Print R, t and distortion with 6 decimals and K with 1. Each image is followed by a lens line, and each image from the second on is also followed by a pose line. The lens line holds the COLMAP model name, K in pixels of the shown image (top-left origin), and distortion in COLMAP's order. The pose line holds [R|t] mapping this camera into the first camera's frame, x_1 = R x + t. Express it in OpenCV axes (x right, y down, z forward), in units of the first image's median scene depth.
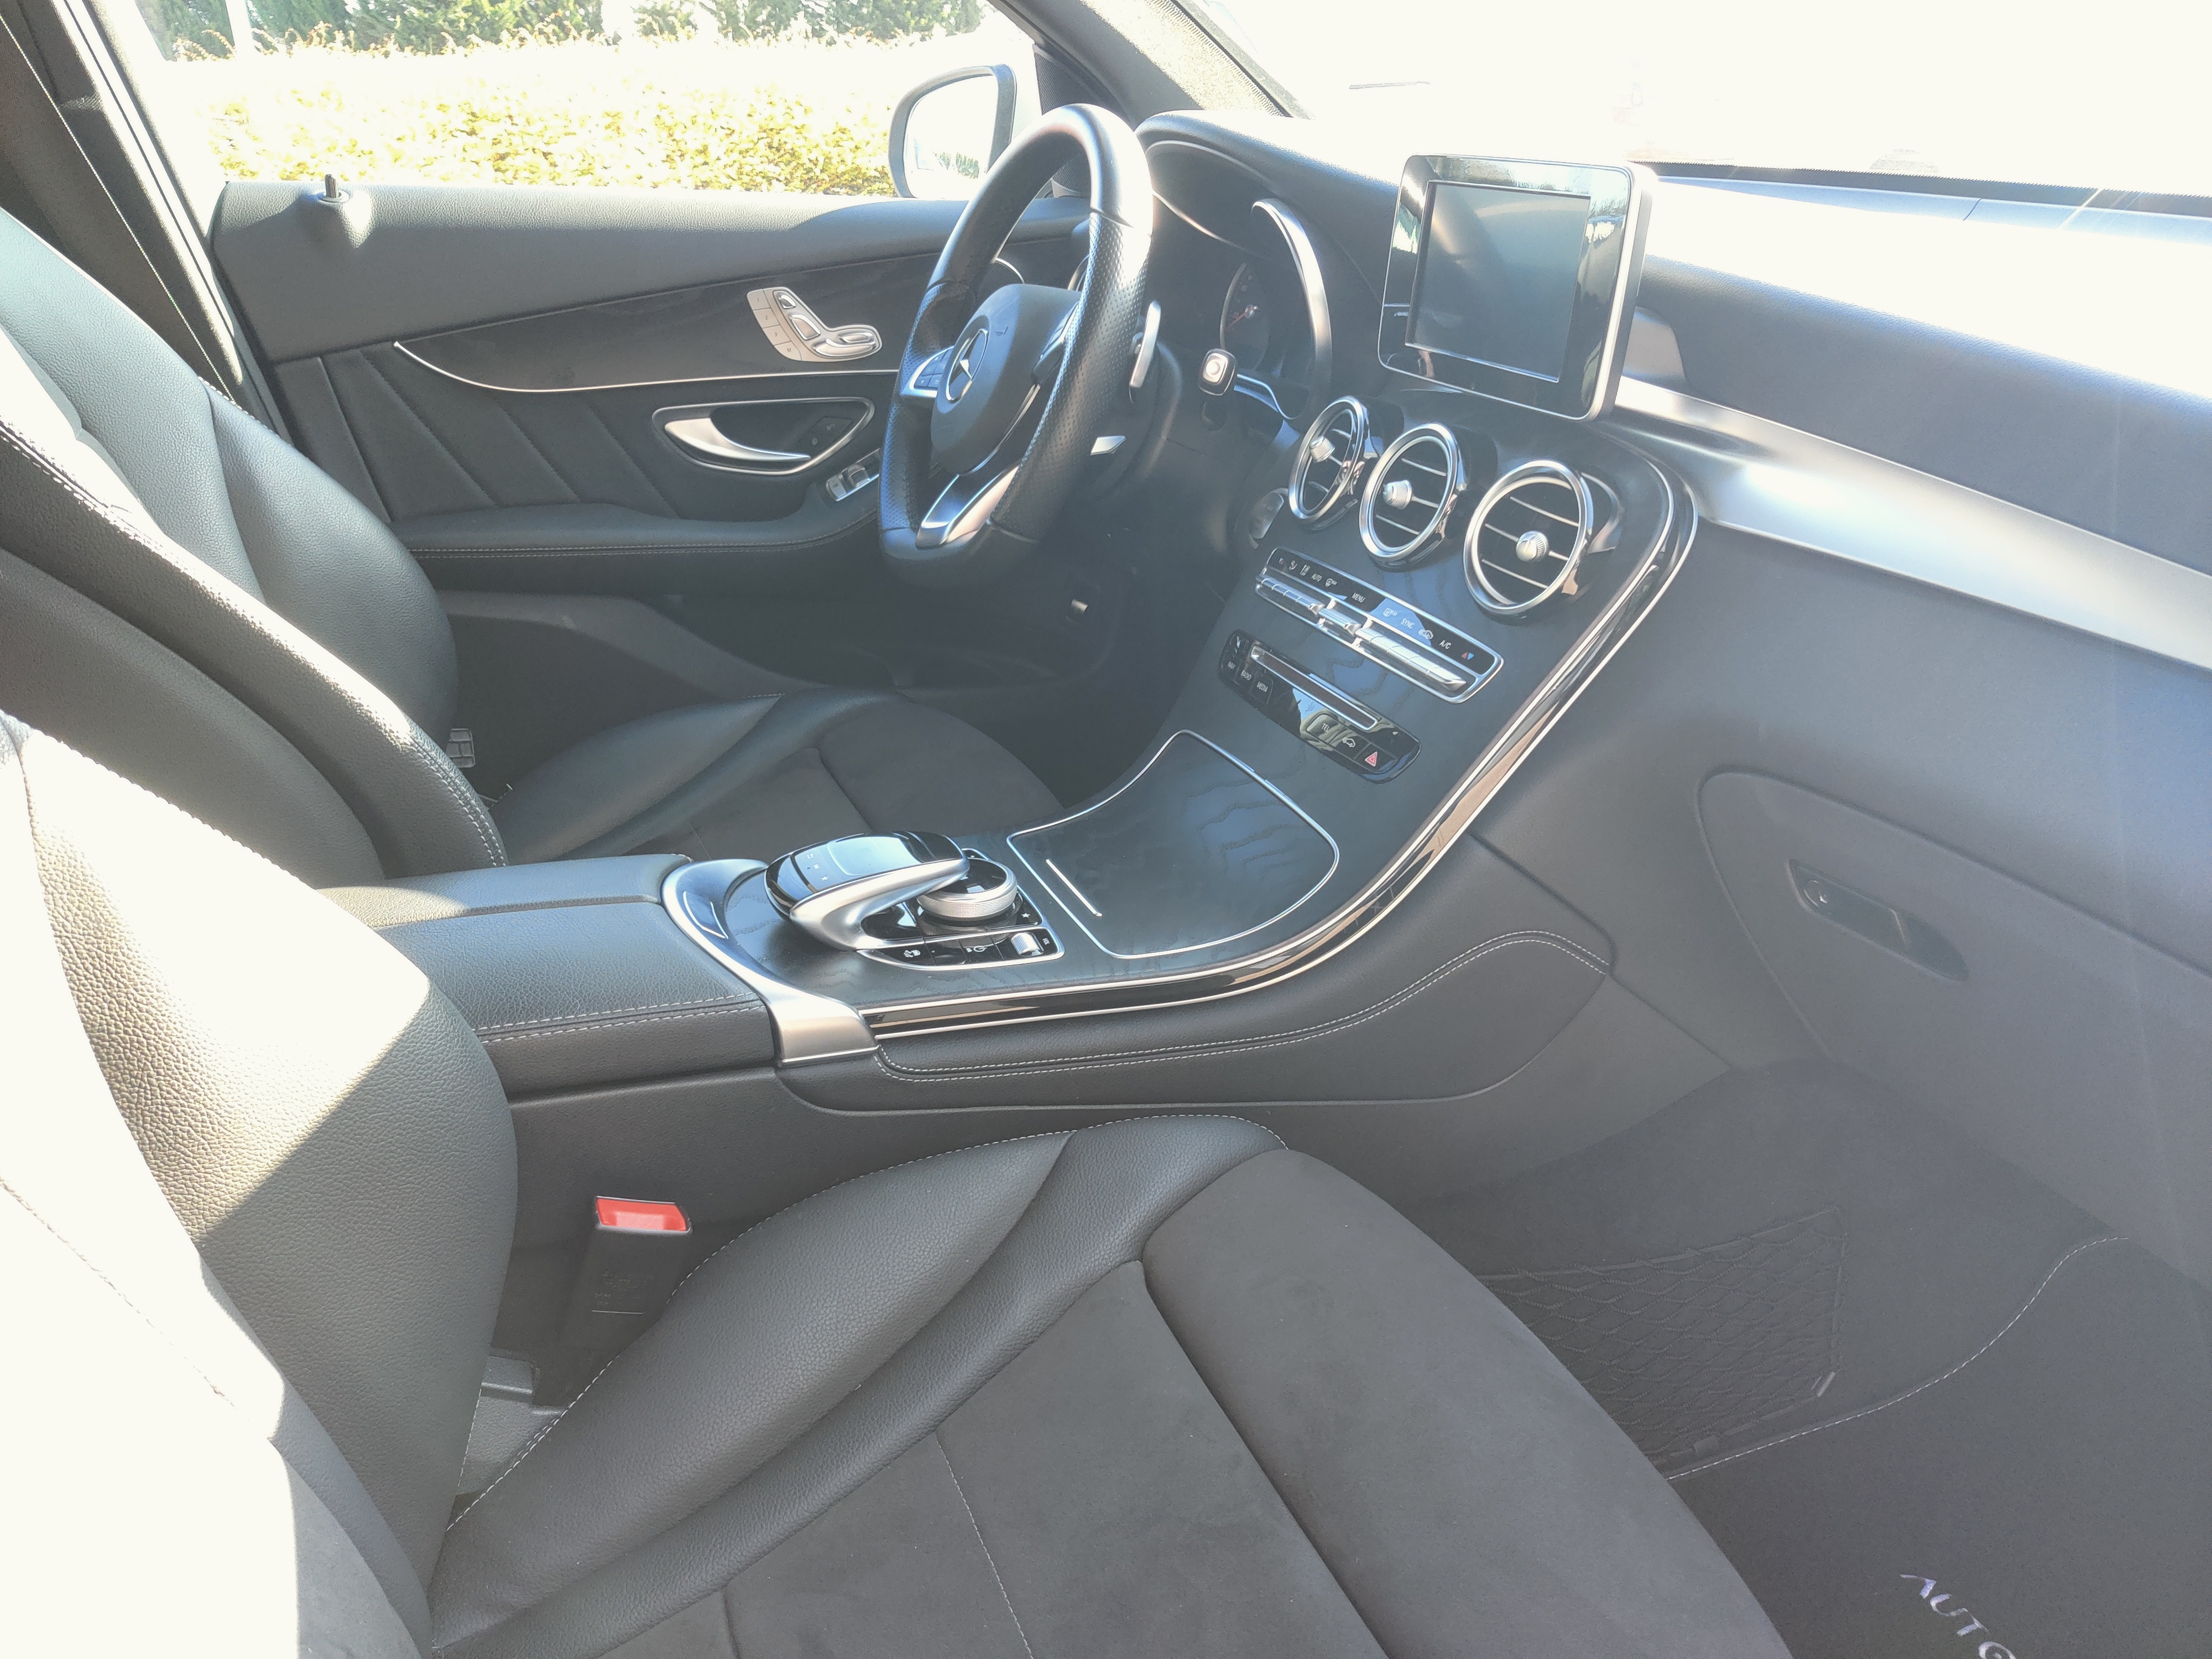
lens RADIAL K [[1666.8, 0, 1118.3], [0, 1666.8, 835.1], [0, 0, 1]] dist [0.003718, -0.016027]
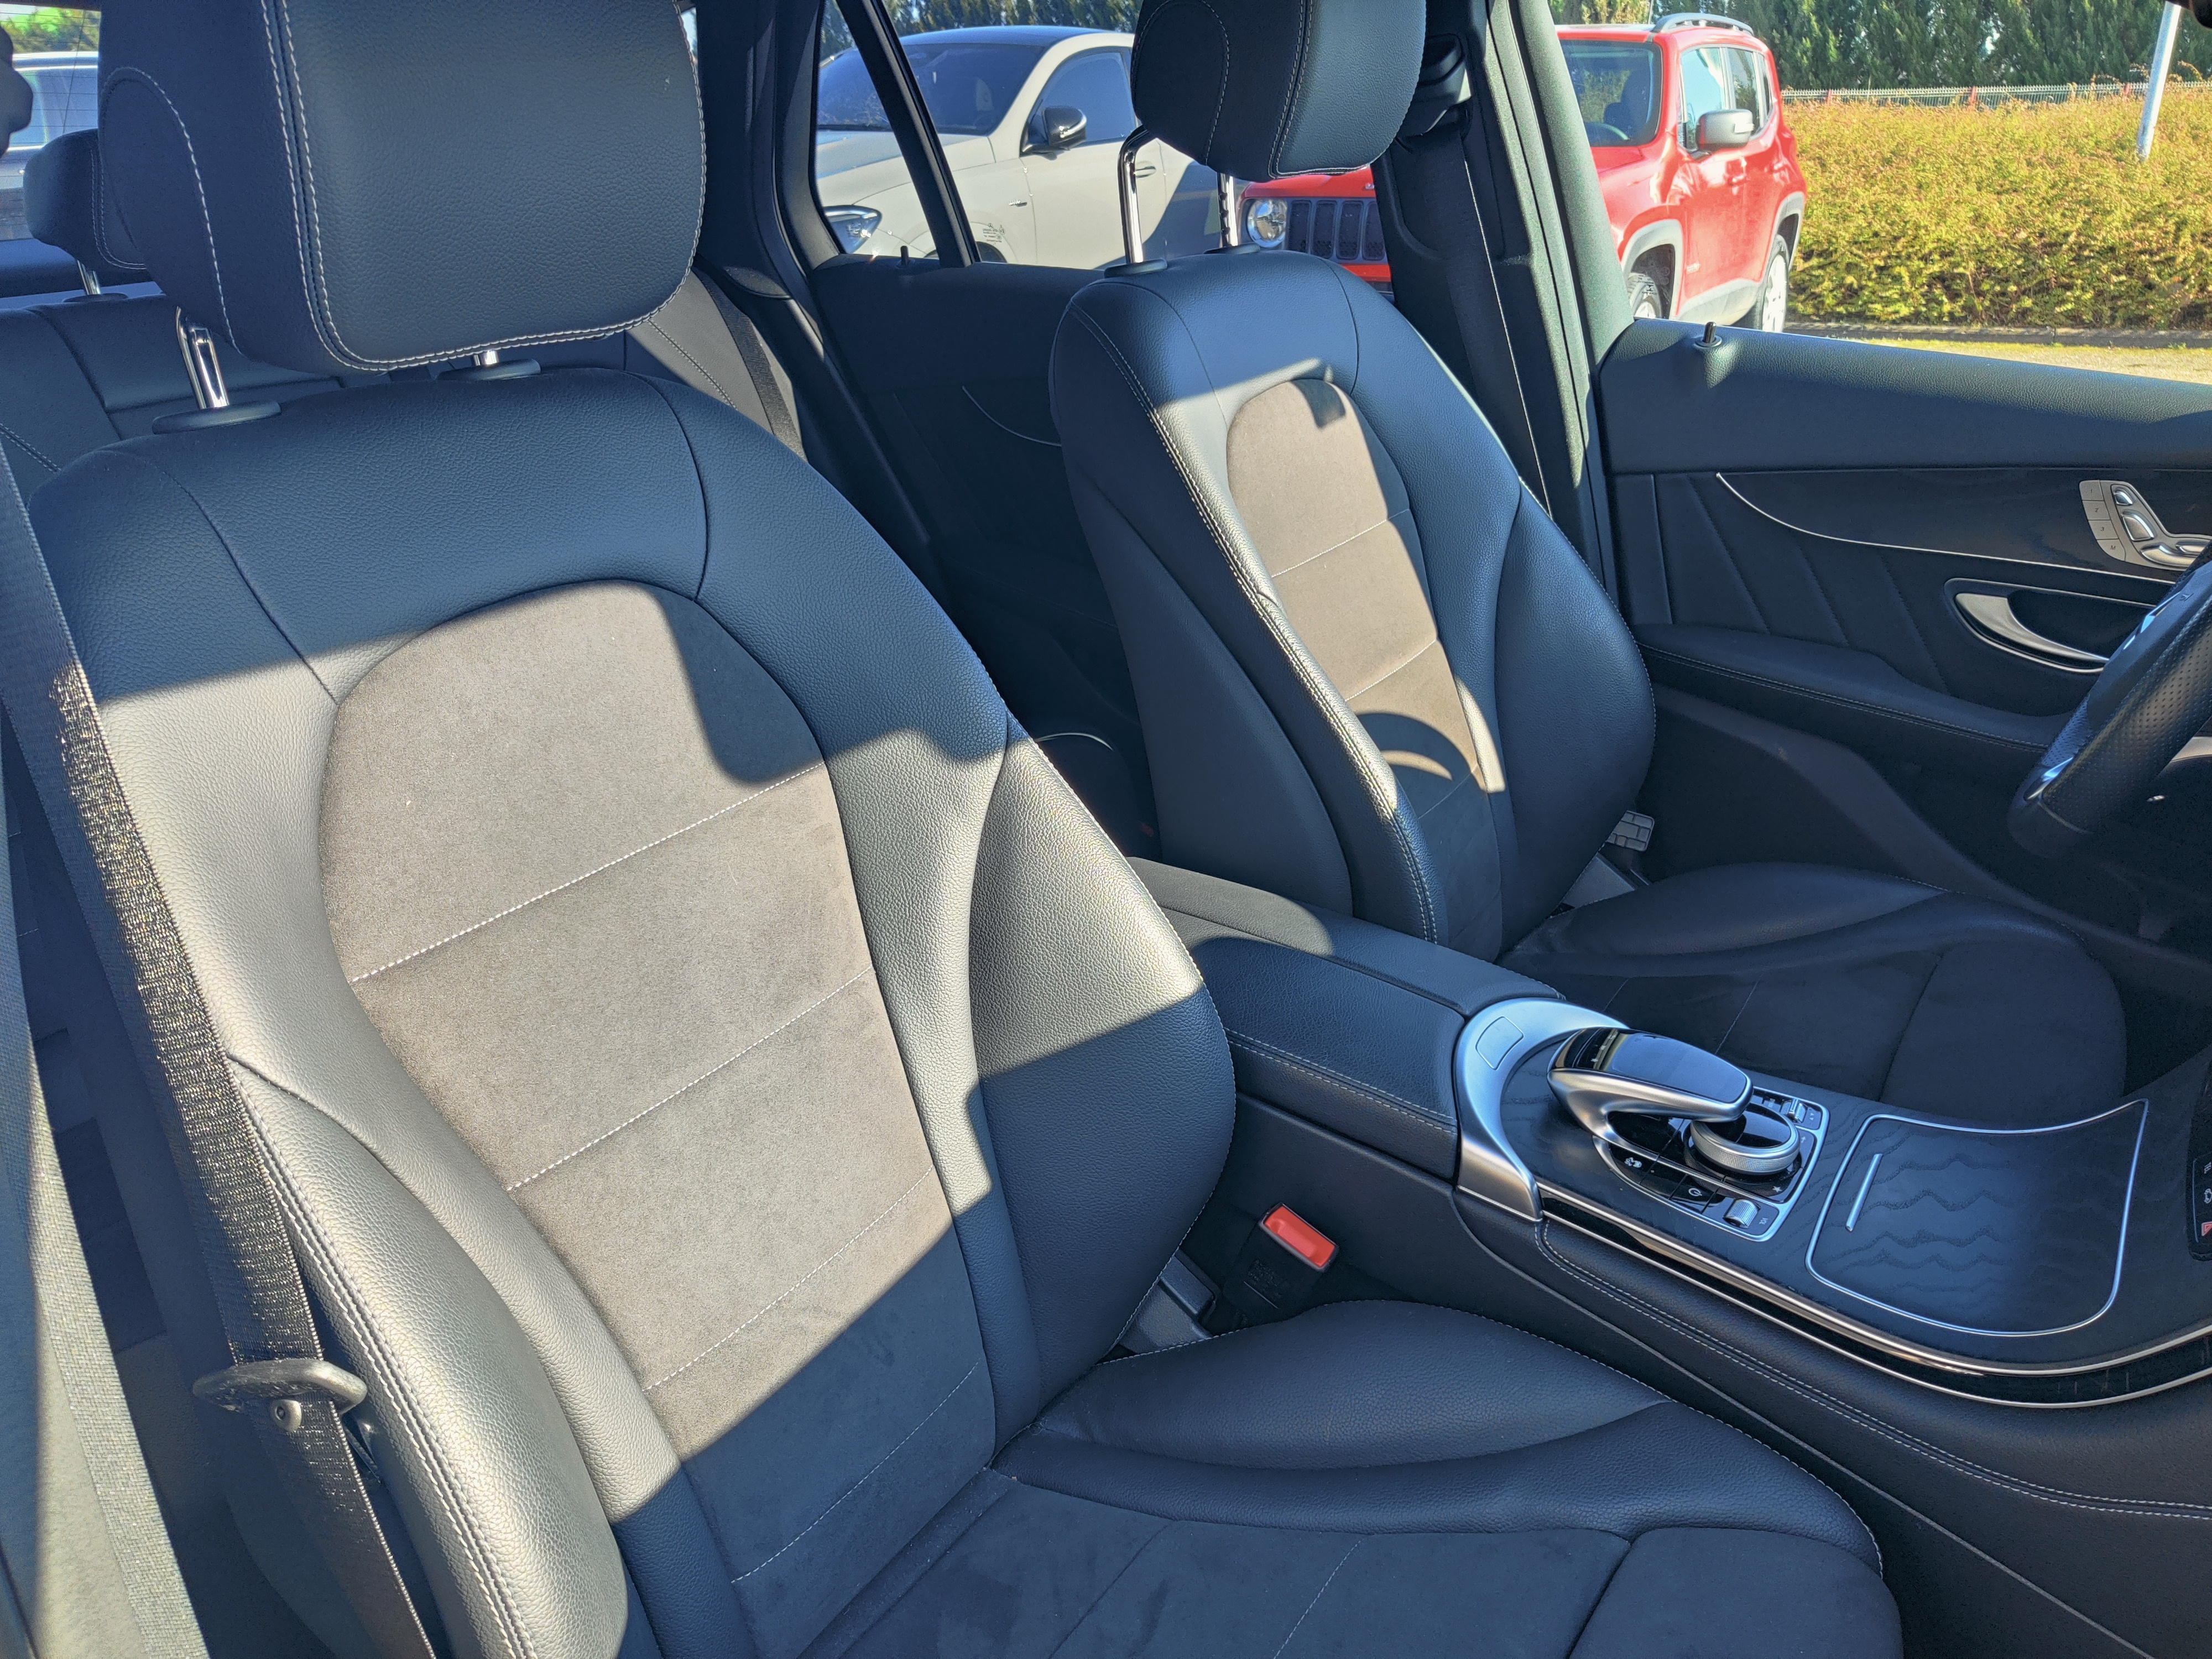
lens RADIAL K [[1666.8, 0, 1113.8], [0, 1666.8, 827.6], [0, 0, 1]] dist [0.003718, -0.016027]
pose [[0.544526, 0.332187, -0.770158, 0.392707], [-0.341648, 0.926445, 0.158041, -0.160672], [0.766008, 0.177065, 0.617965, 0.065154]]
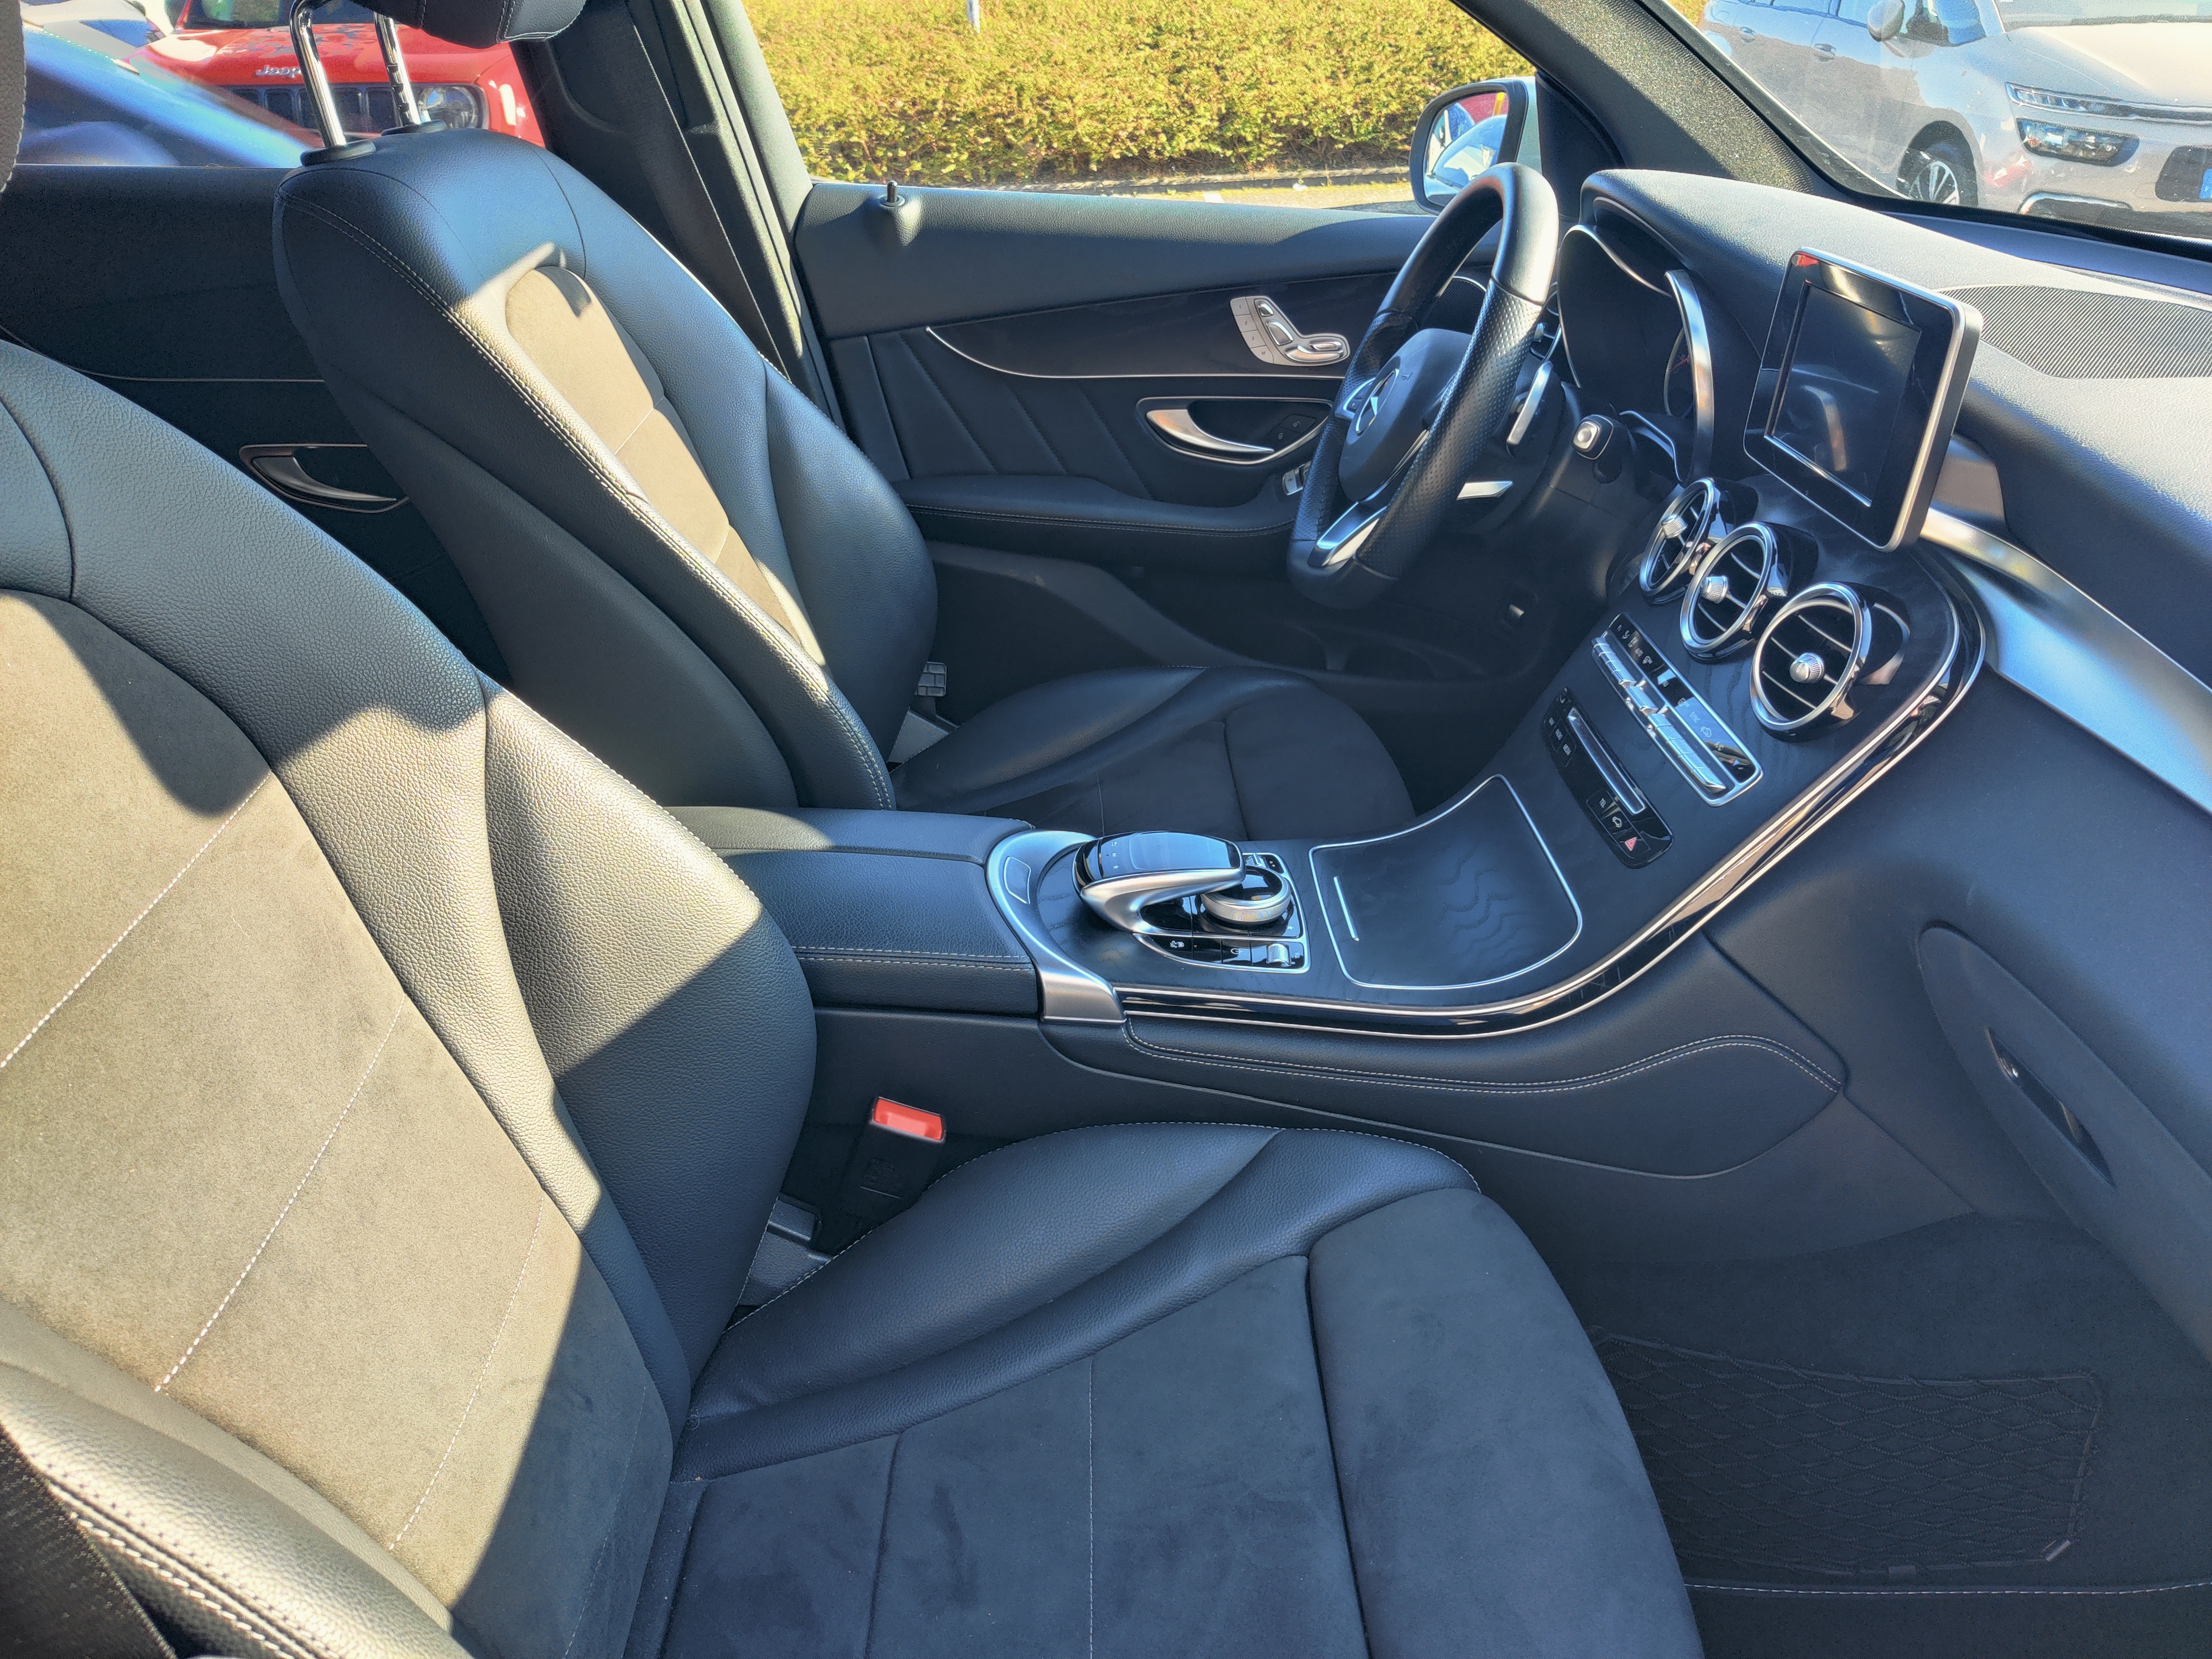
lens RADIAL K [[1666.8, 0, 1143.6], [0, 1666.8, 803.4], [0, 0, 1]] dist [0.003718, -0.016027]
pose [[0.935474, 0.160624, -0.314782, 0.179764], [-0.150370, 0.986999, 0.056765, -0.078150], [0.319808, -0.005768, 0.947465, -0.082468]]
